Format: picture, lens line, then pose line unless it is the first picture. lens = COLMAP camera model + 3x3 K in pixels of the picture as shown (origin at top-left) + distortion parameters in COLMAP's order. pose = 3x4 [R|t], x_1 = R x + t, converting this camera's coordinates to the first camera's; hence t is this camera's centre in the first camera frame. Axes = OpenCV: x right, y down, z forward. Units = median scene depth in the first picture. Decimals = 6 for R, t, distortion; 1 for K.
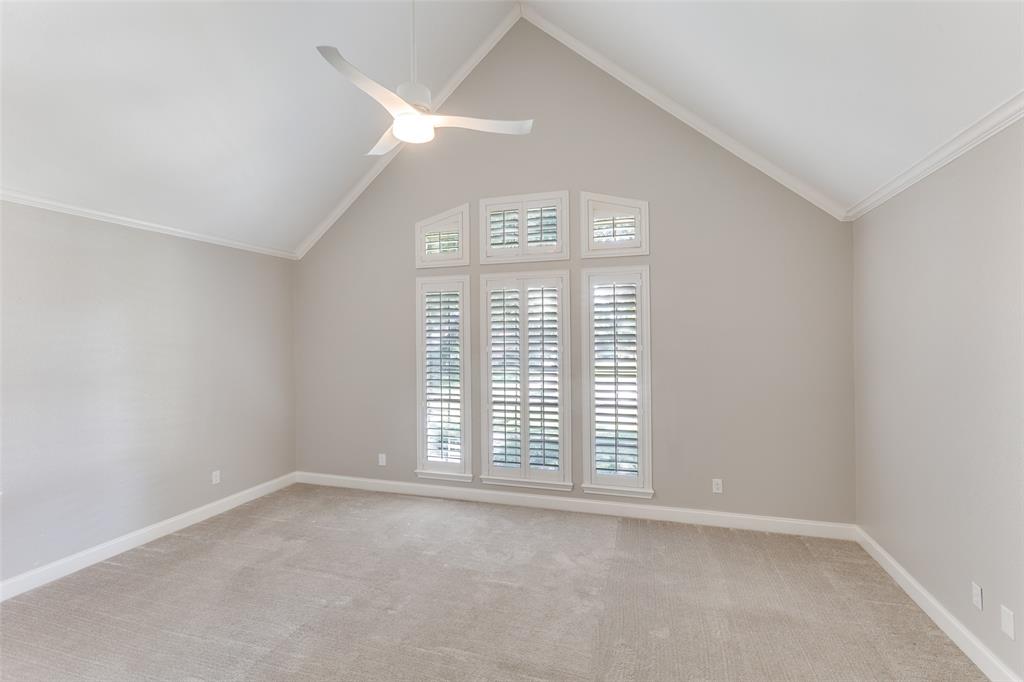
lens RADIAL K [[477.3, 0, 511.6], [0, 477.3, 337.4], [0, 0, 1]] dist [-0.002651, -0.000605]
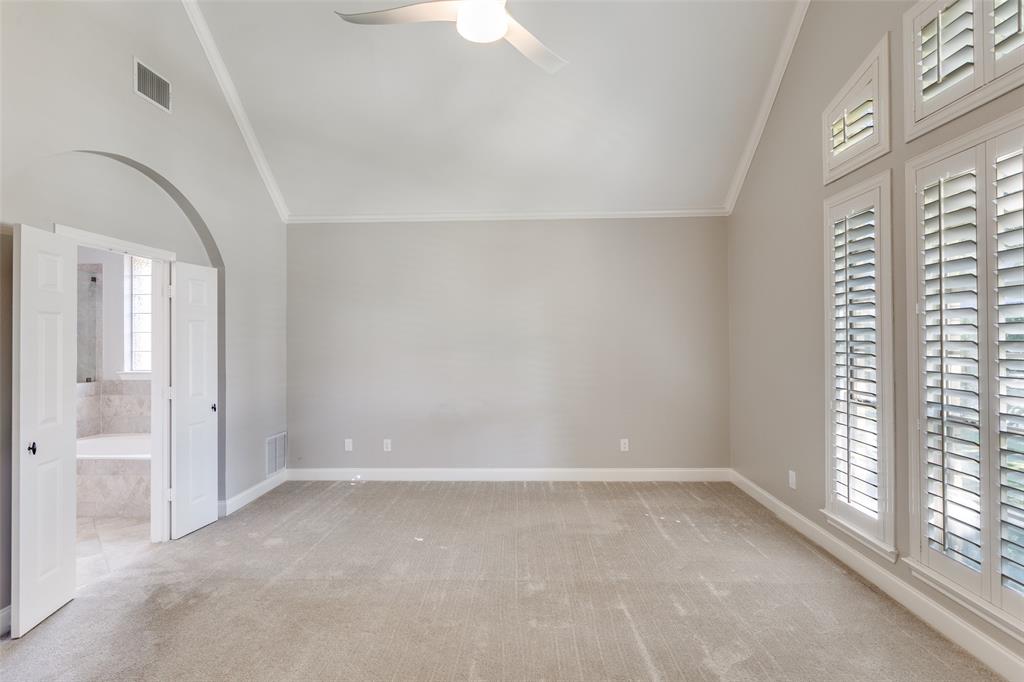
lens RADIAL K [[505.6, 0, 510.3], [0, 505.6, 335.2], [0, 0, 1]] dist [-0.001474, -0.000046]
pose [[0.253874, 0.000966, -0.967237, 0.346915], [0.000941, 0.999999, 0.001246, 0.051466], [0.967237, -0.001226, 0.253873, 0.452719]]
